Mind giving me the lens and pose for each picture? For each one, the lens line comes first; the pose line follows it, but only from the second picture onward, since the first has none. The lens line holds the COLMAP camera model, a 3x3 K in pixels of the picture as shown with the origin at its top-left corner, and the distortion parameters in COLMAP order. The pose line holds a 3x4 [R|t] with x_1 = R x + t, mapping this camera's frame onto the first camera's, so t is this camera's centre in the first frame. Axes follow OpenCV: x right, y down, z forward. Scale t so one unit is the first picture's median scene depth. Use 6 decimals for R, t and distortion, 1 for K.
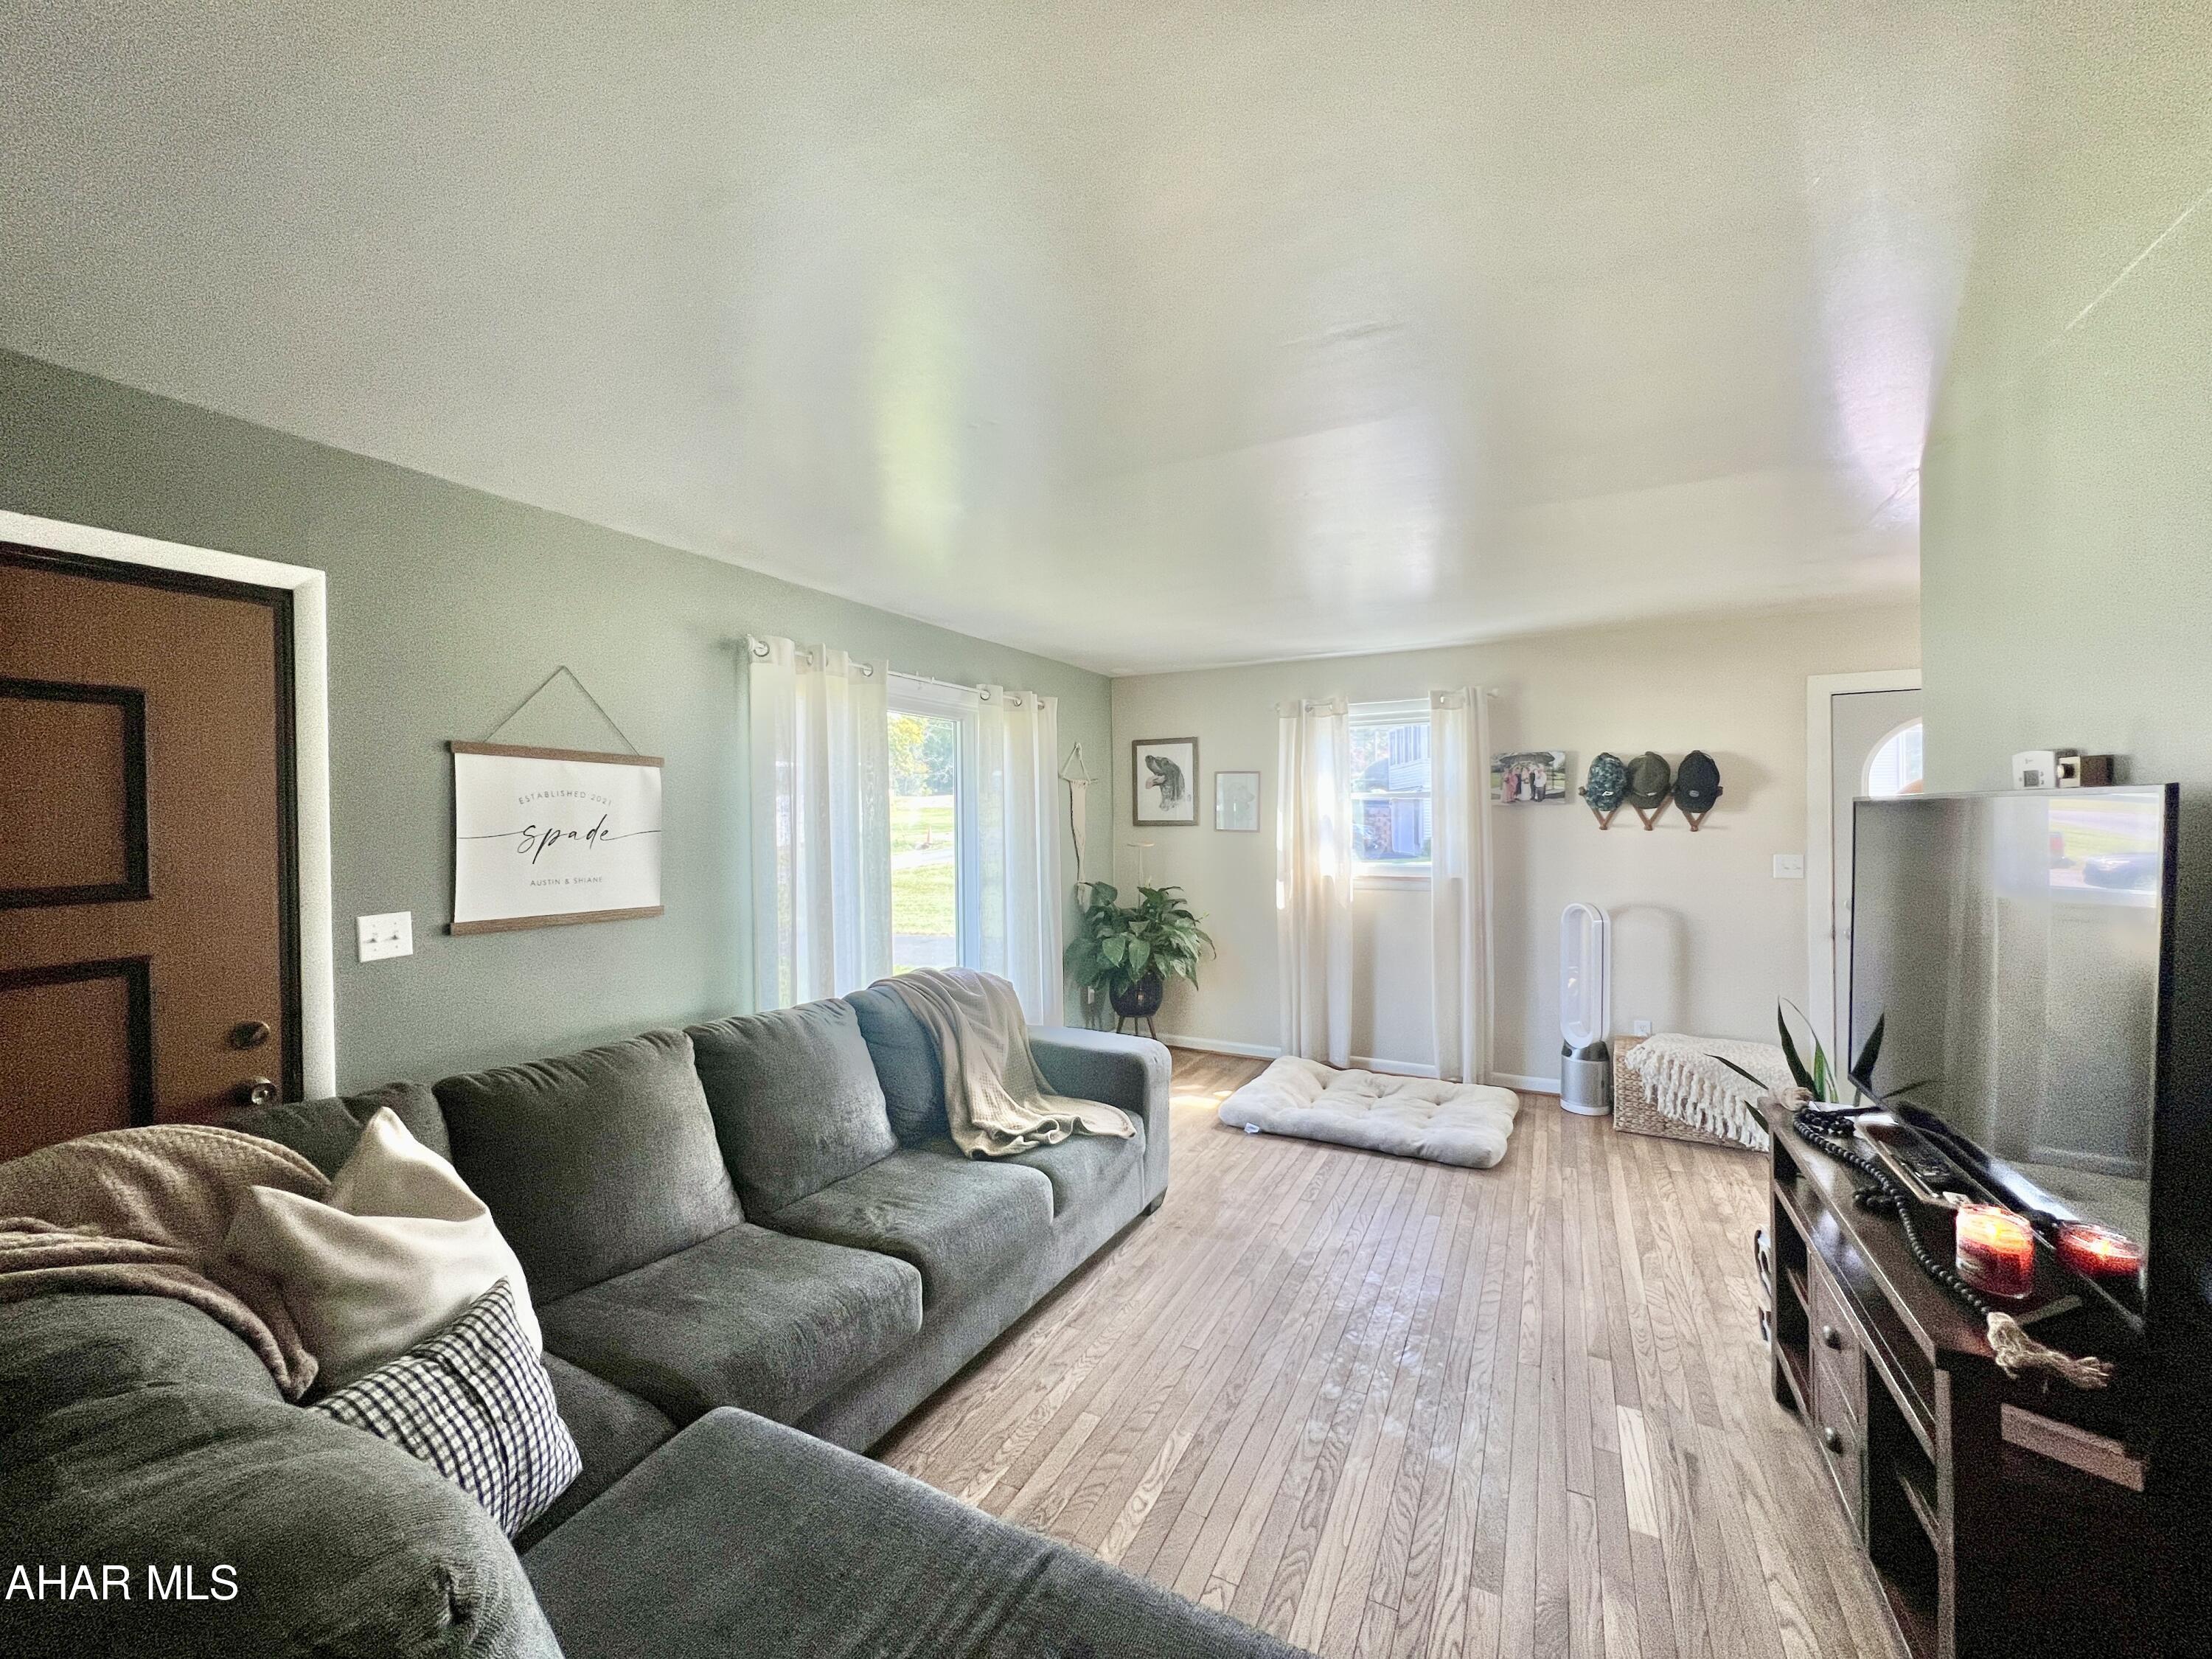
lens RADIAL K [[883.3, 0, 1098.5], [0, 883.3, 823.4], [0, 0, 1]] dist [-0.002245, 0.000136]
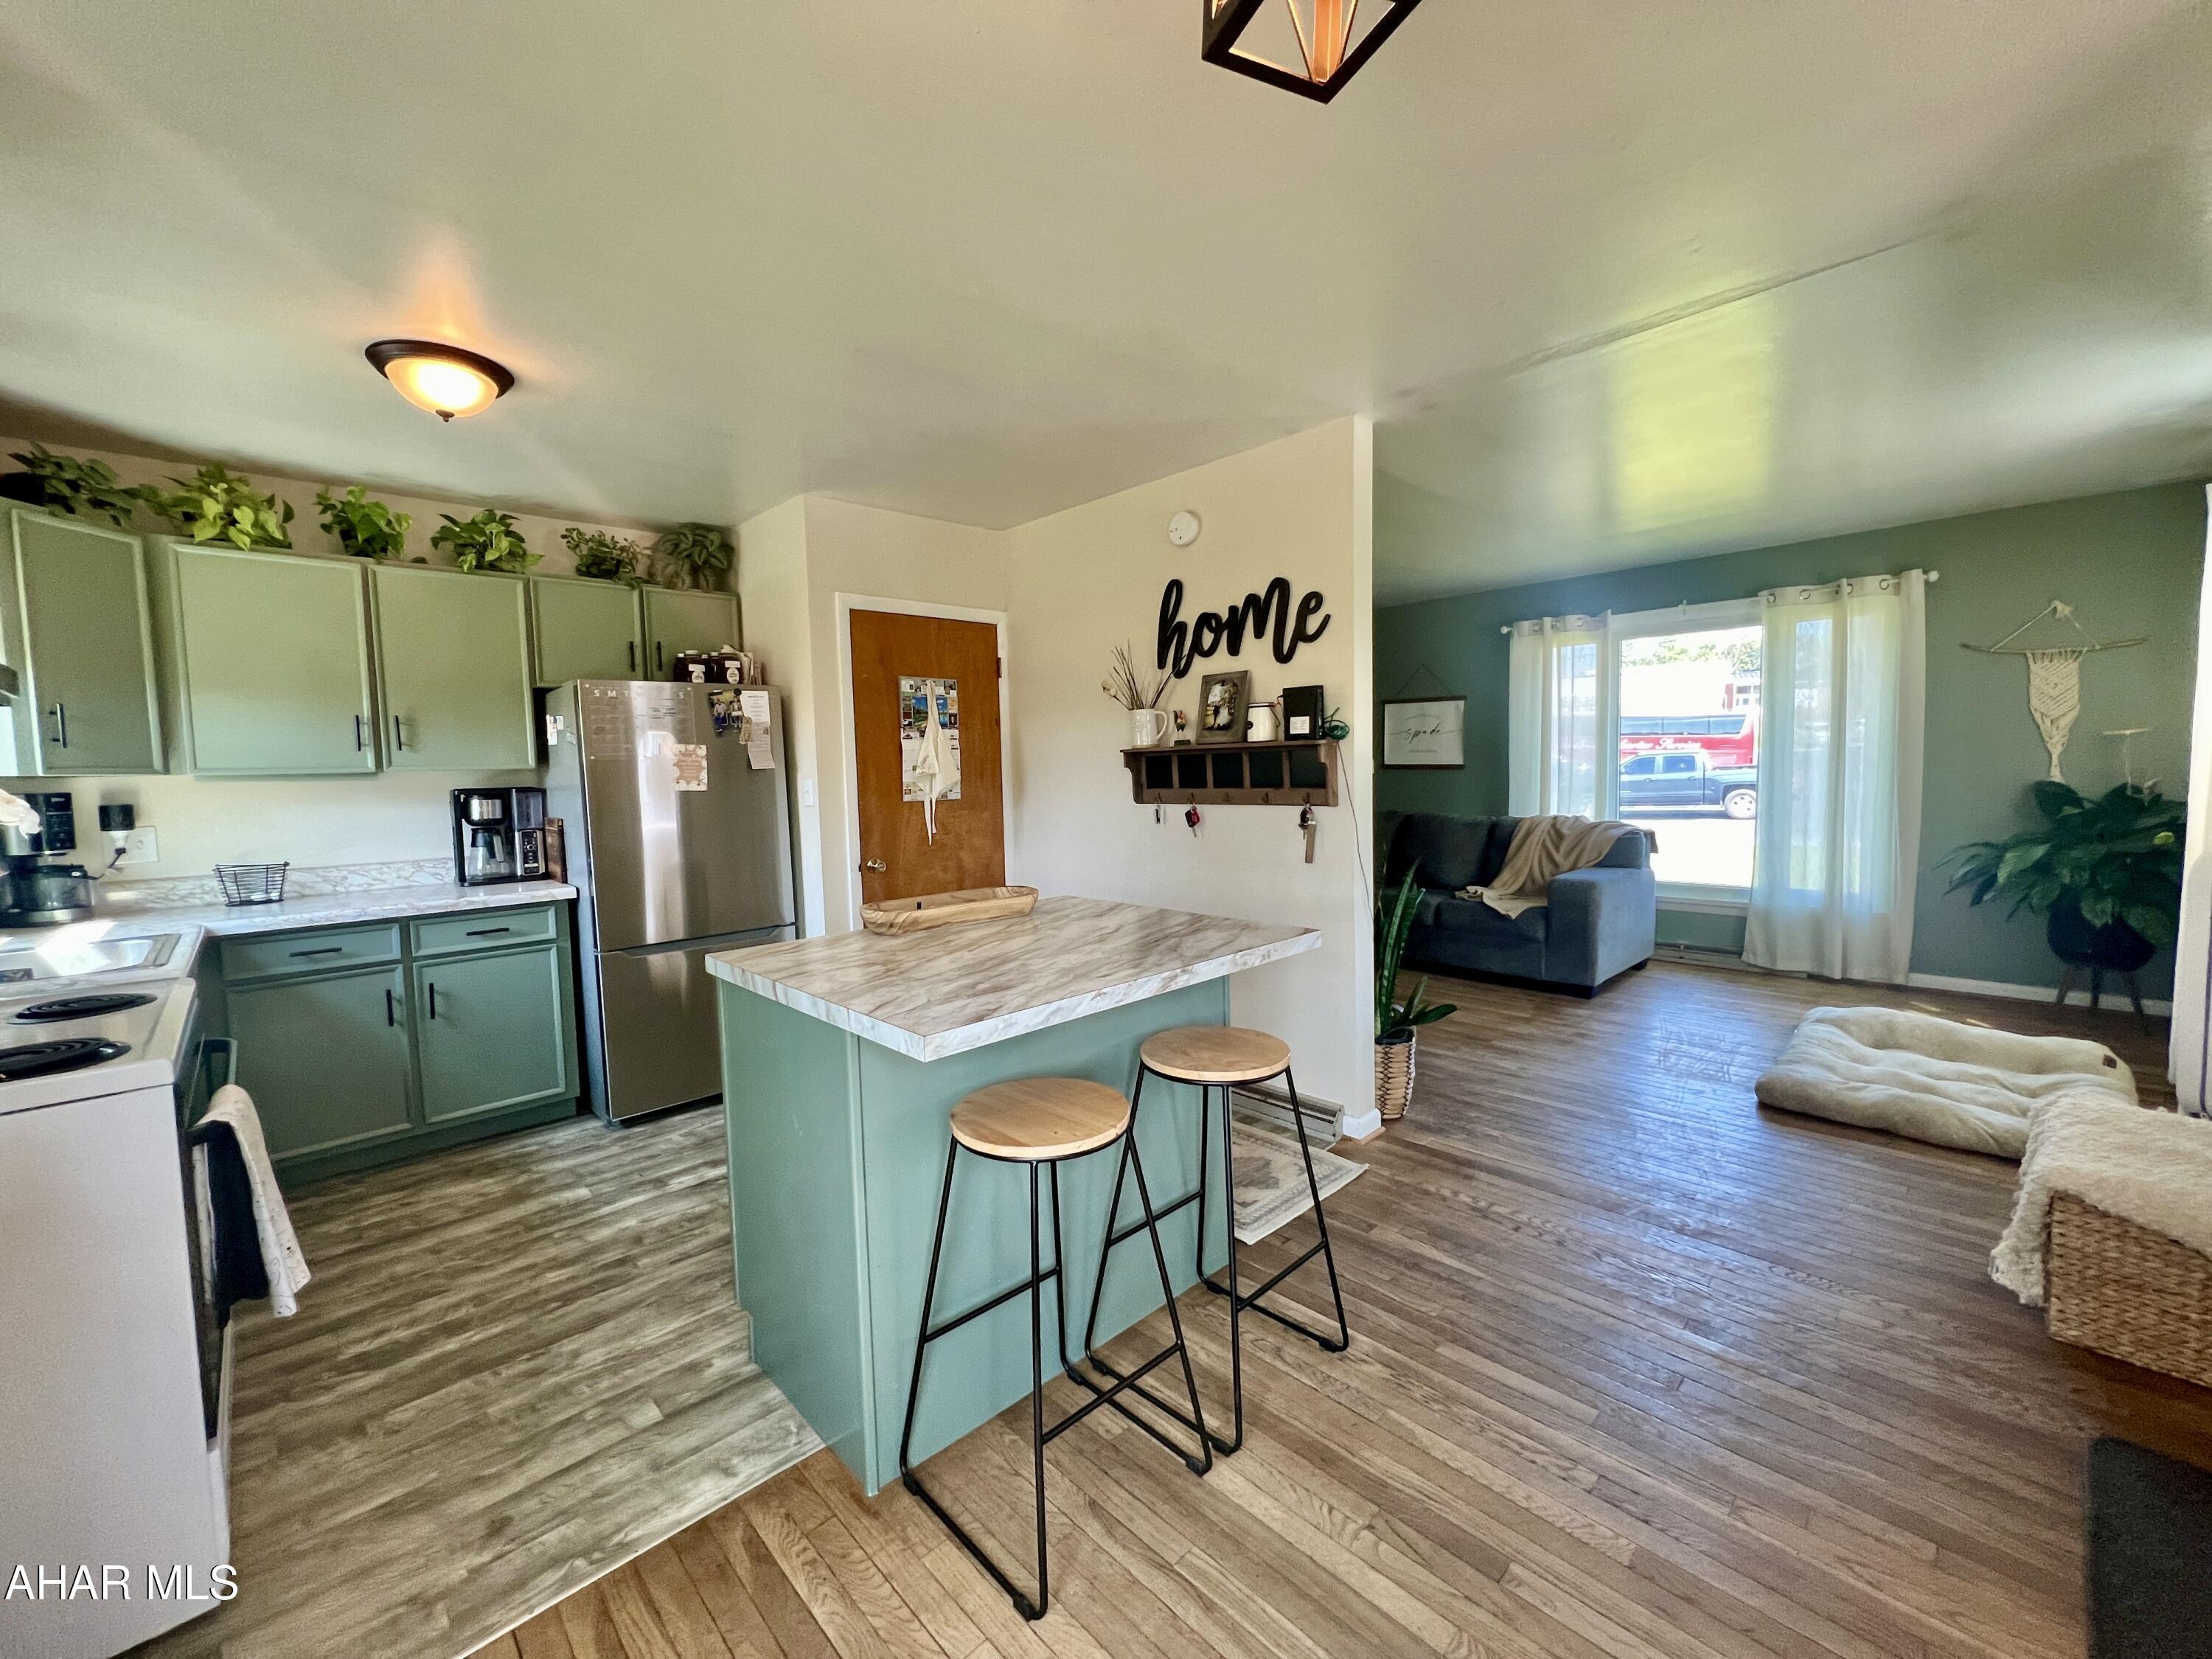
lens RADIAL K [[883.3, 0, 1098.5], [0, 883.3, 823.4], [0, 0, 1]] dist [-0.002245, 0.000136]
pose [[-0.323526, 0.090002, -0.941929, 1.919155], [0.026411, 0.995937, 0.086092, 0.028155], [0.945851, 0.002976, -0.324589, 0.876224]]
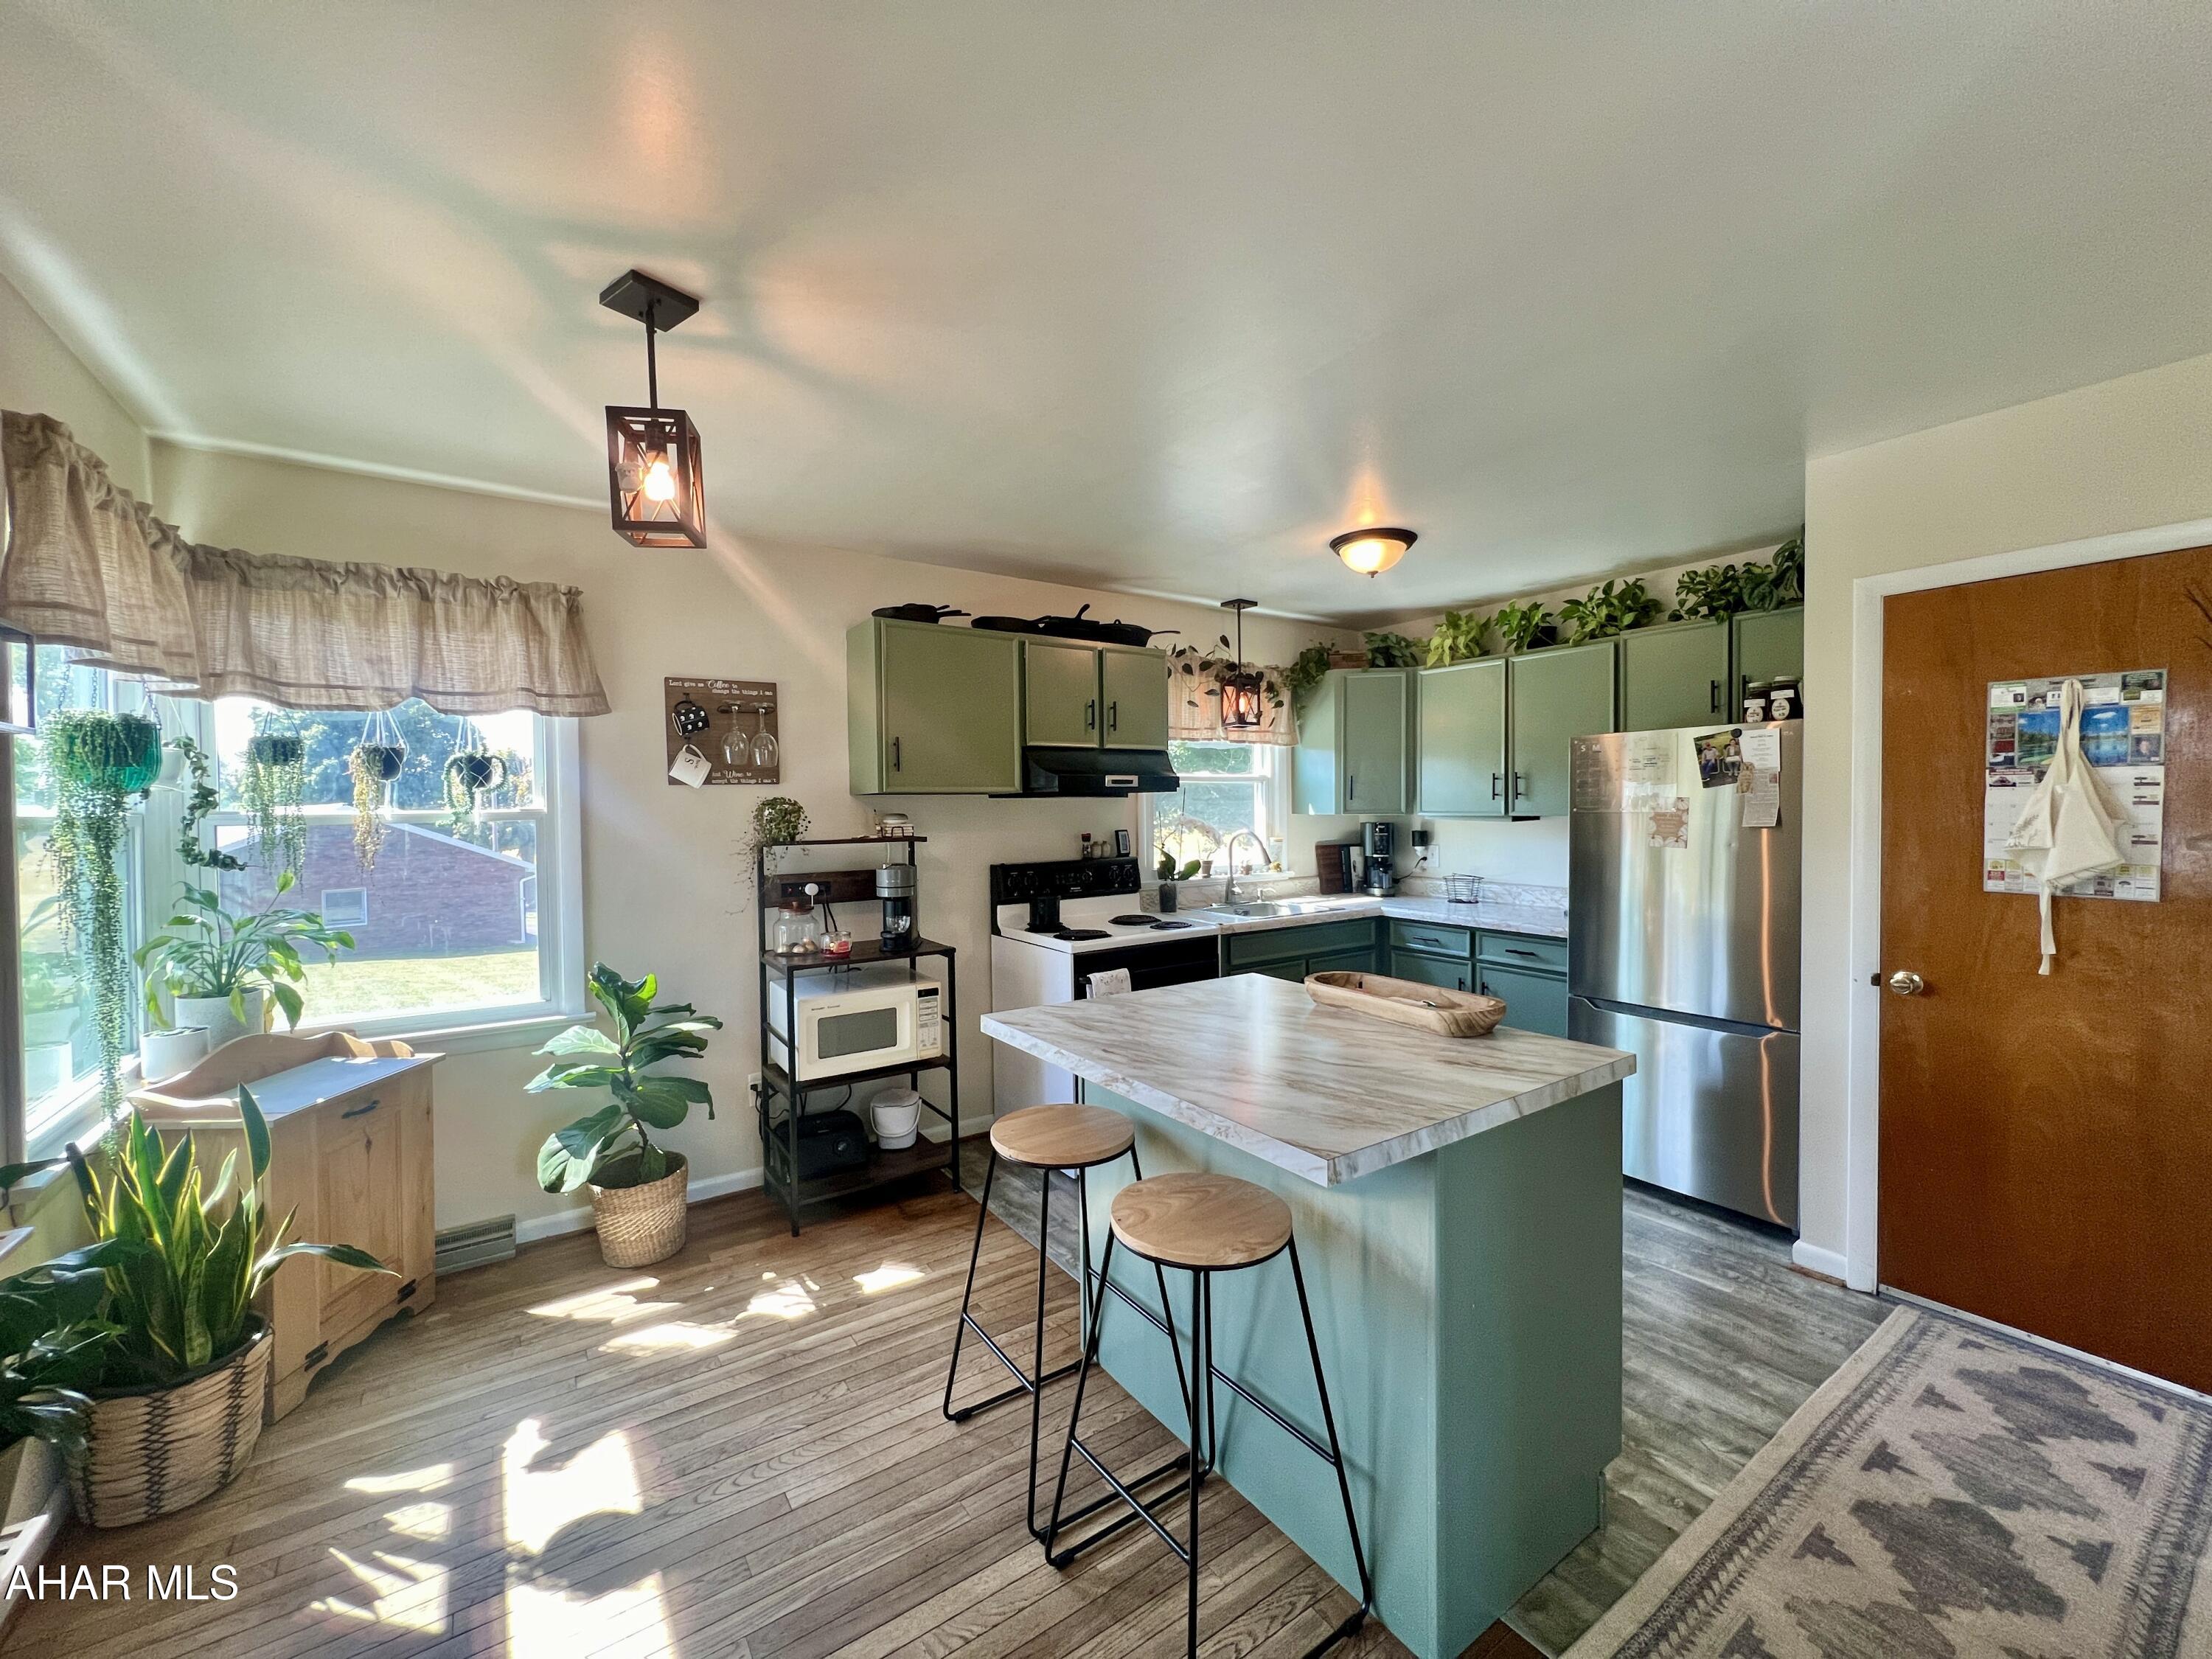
lens RADIAL K [[883.3, 0, 1098.5], [0, 883.3, 823.4], [0, 0, 1]] dist [-0.002245, 0.000136]
pose [[-0.881355, 0.016636, 0.472162, 1.054966], [0.027761, 0.999477, 0.016604, 0.004899], [-0.471639, 0.027742, -0.881355, 1.257484]]
